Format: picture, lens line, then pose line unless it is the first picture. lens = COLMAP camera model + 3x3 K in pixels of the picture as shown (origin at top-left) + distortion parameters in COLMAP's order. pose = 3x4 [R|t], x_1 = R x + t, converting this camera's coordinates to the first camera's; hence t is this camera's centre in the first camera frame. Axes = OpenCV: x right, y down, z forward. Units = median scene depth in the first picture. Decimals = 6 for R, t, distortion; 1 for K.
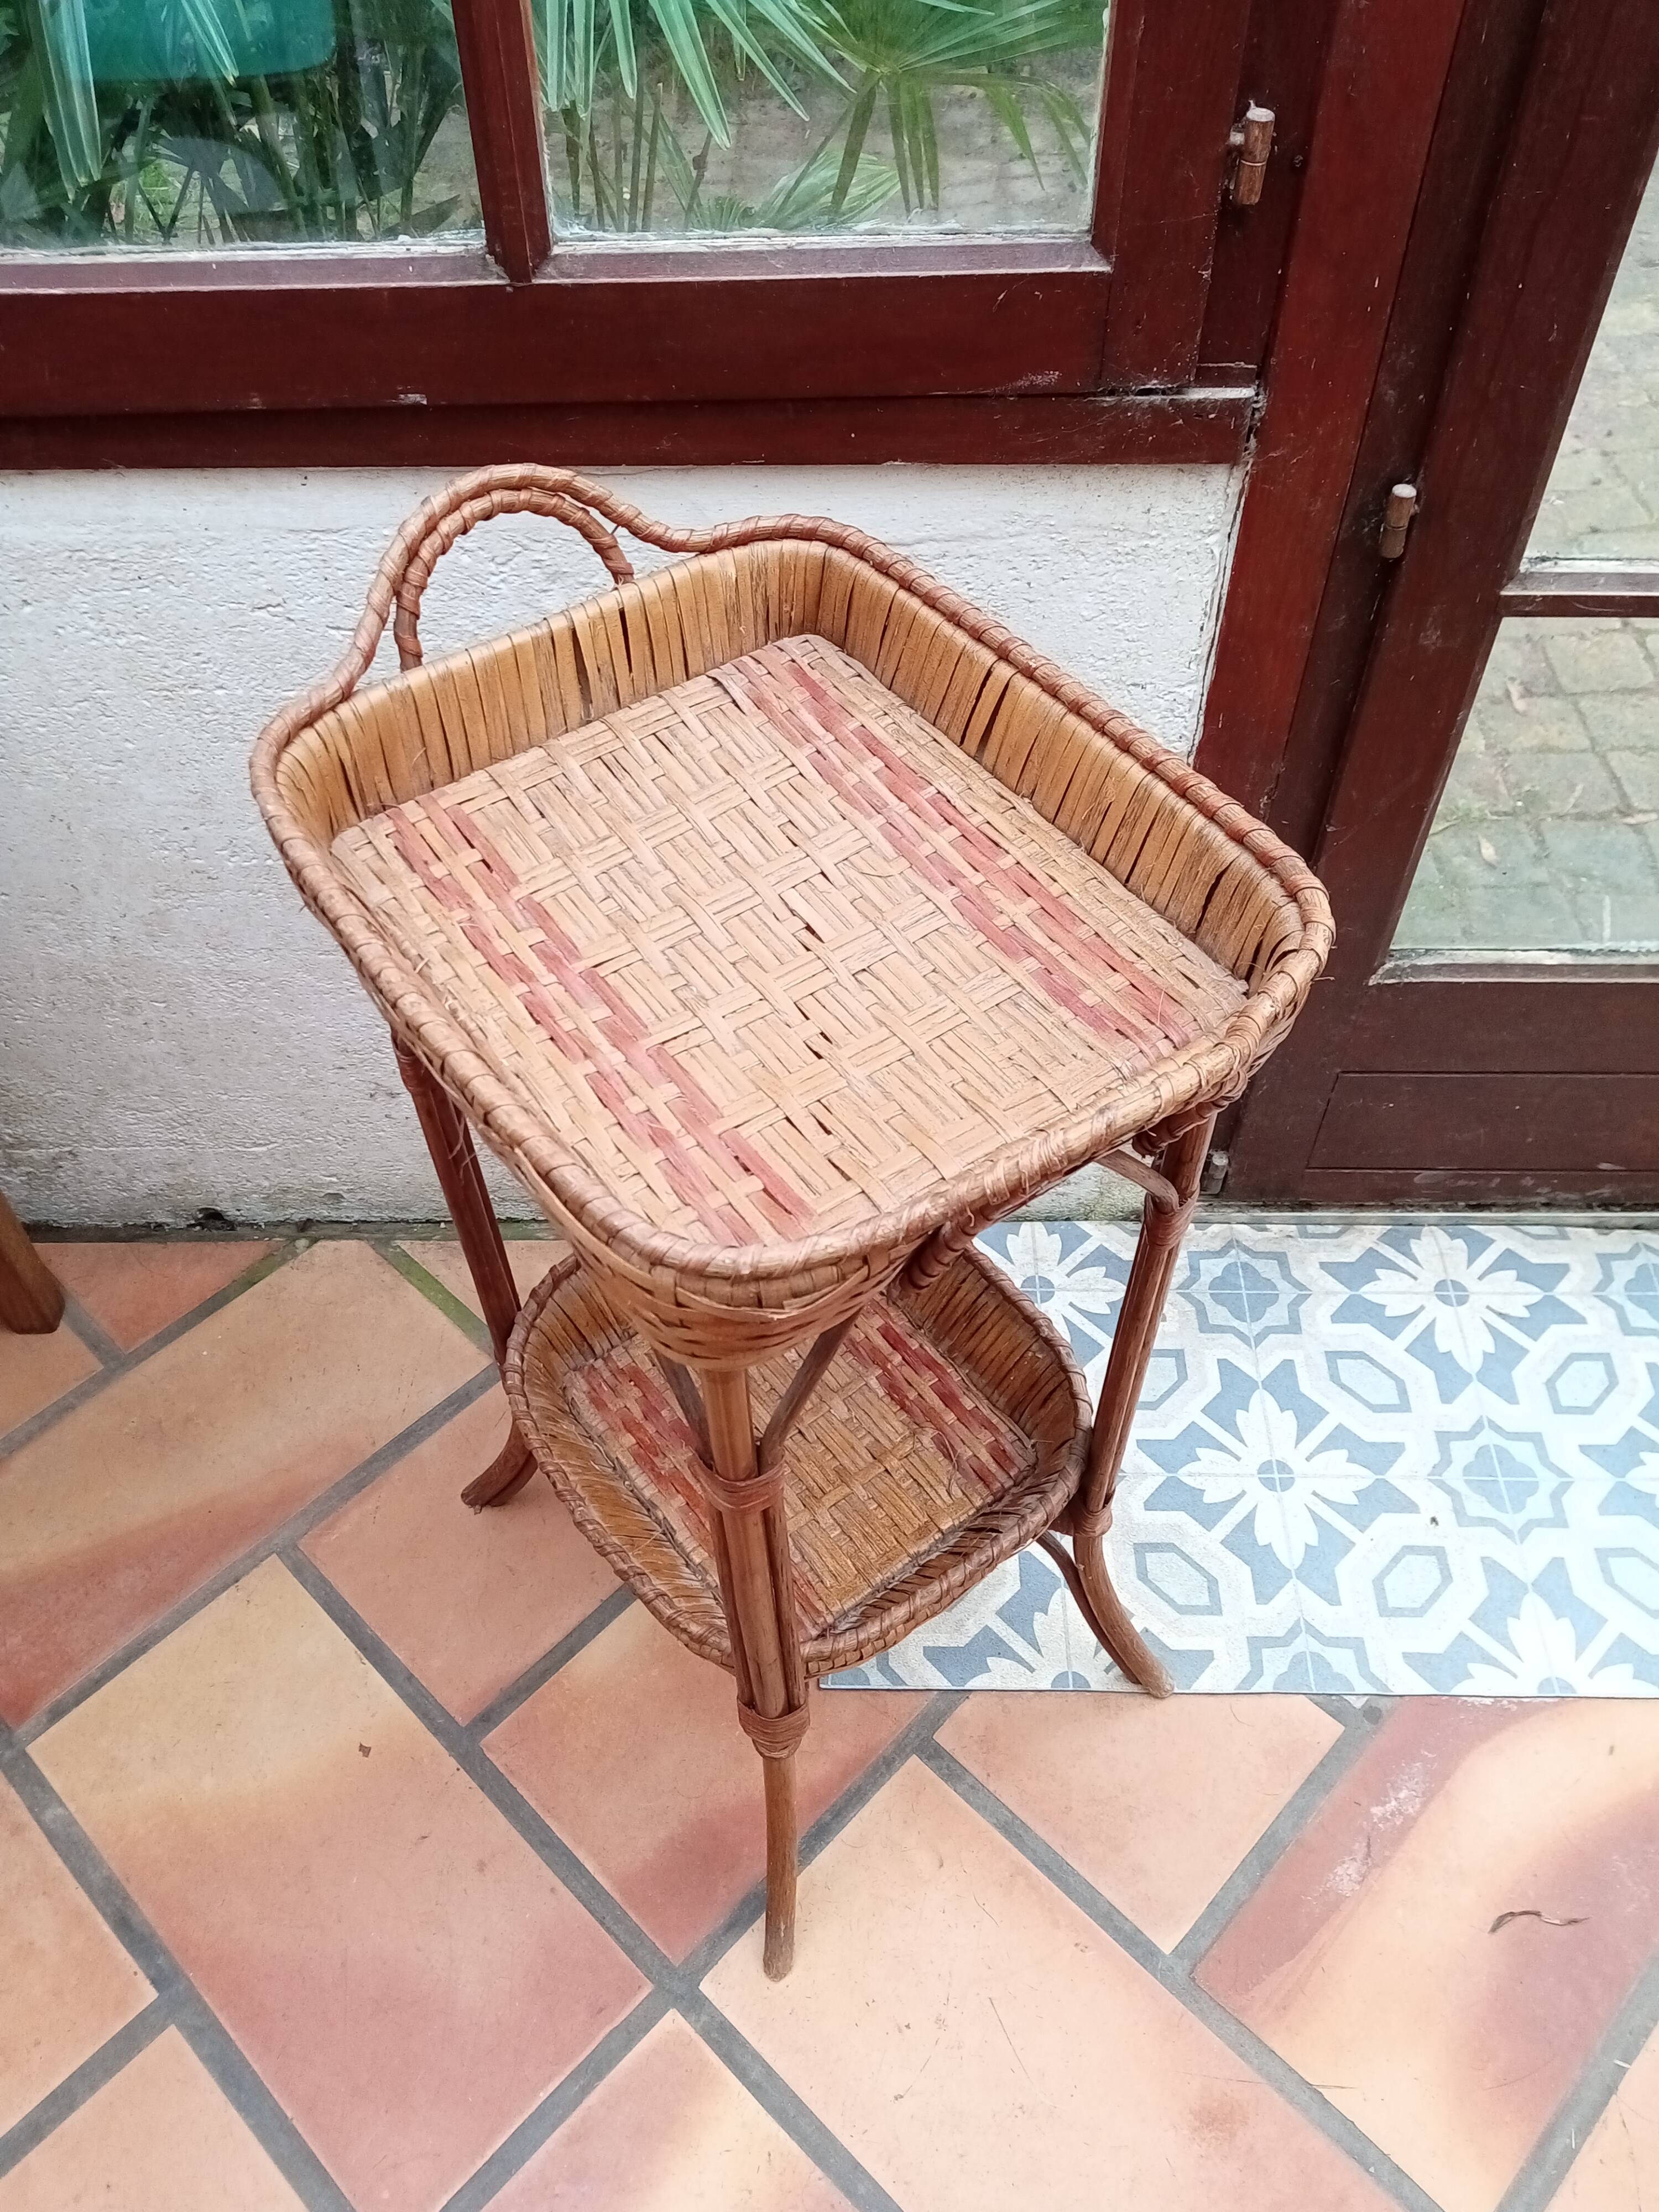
lens RADIAL K [[1760.0, 0, 818.8], [0, 1760.0, 1084.7], [0, 0, 1]] dist [-0.002912, -0.040100]
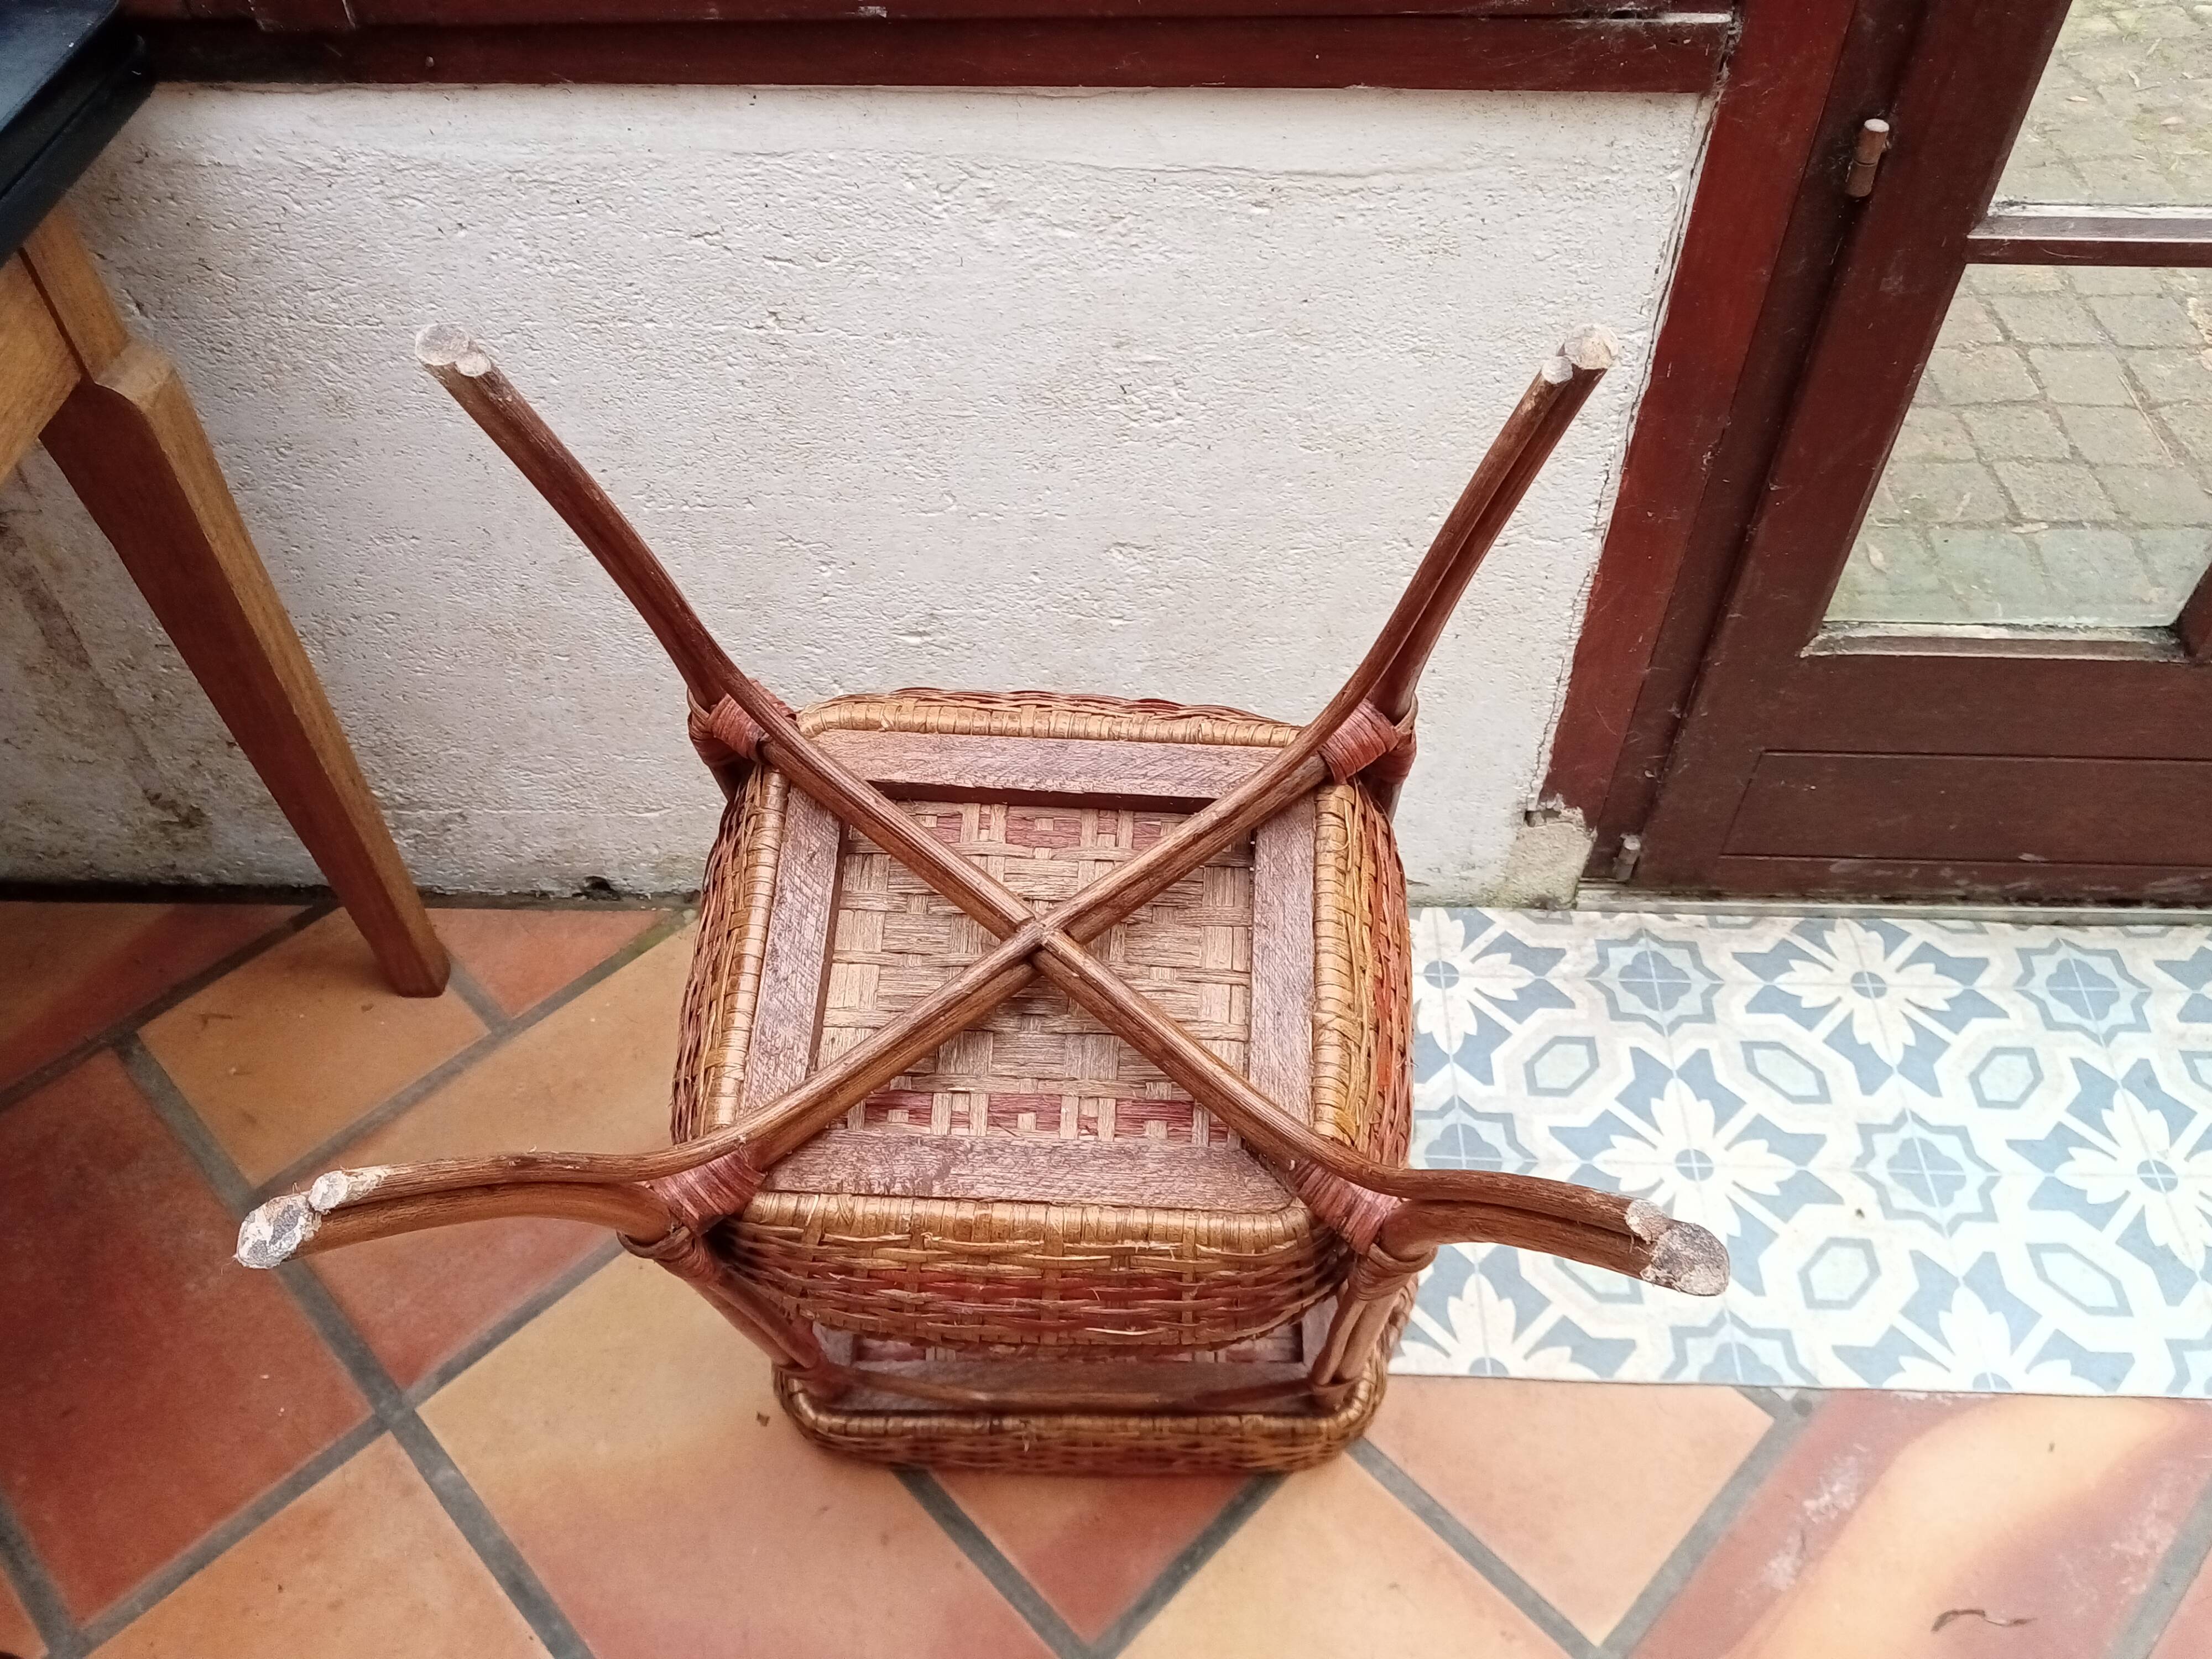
lens RADIAL K [[1760.0, 0, 1092.5], [0, 1760.0, 804.4], [0, 0, 1]] dist [-0.002912, -0.040100]
pose [[0.999661, 0.018526, -0.018297, -0.062305], [-0.018856, 0.999660, -0.018037, 0.051295], [0.017956, 0.018376, 0.999670, 0.022732]]
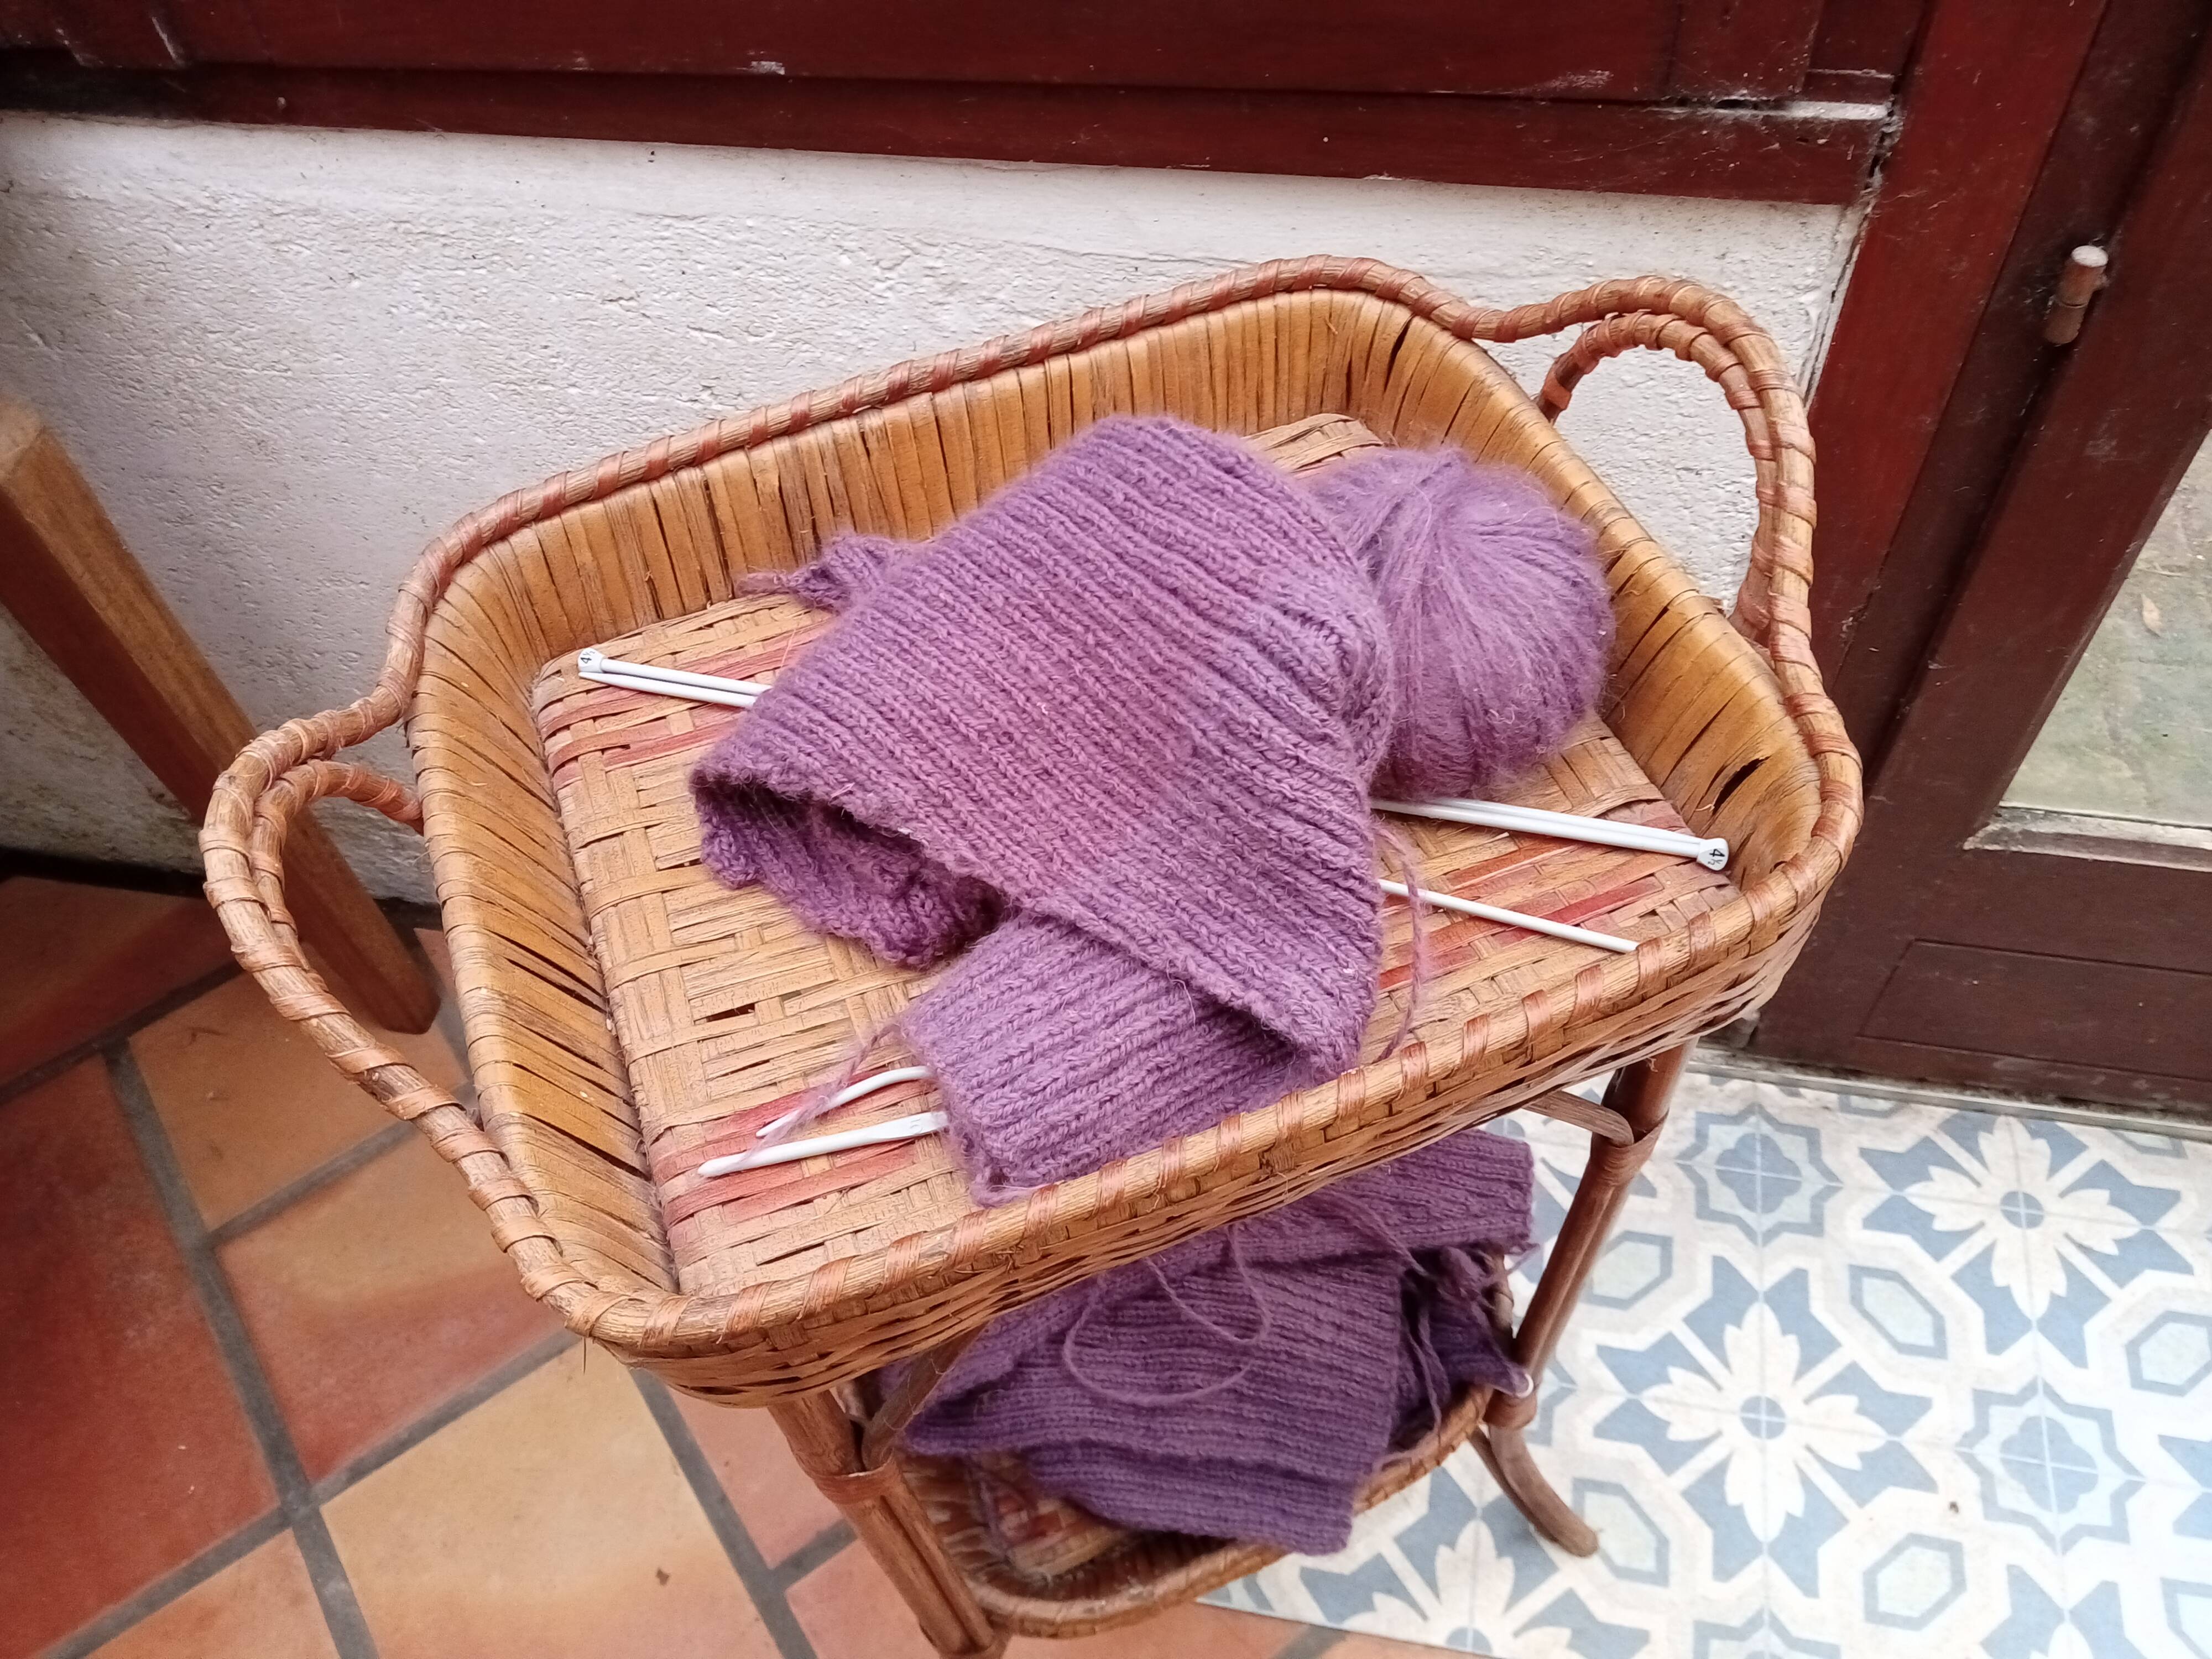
lens RADIAL K [[1760.0, 0, 1109.2], [0, 1760.0, 793.0], [0, 0, 1]] dist [-0.002912, -0.040100]
pose [[0.981392, 0.110749, -0.156860, 0.060671], [-0.099284, 0.991906, 0.079155, -0.109882], [0.164357, -0.062108, 0.984444, 0.172799]]
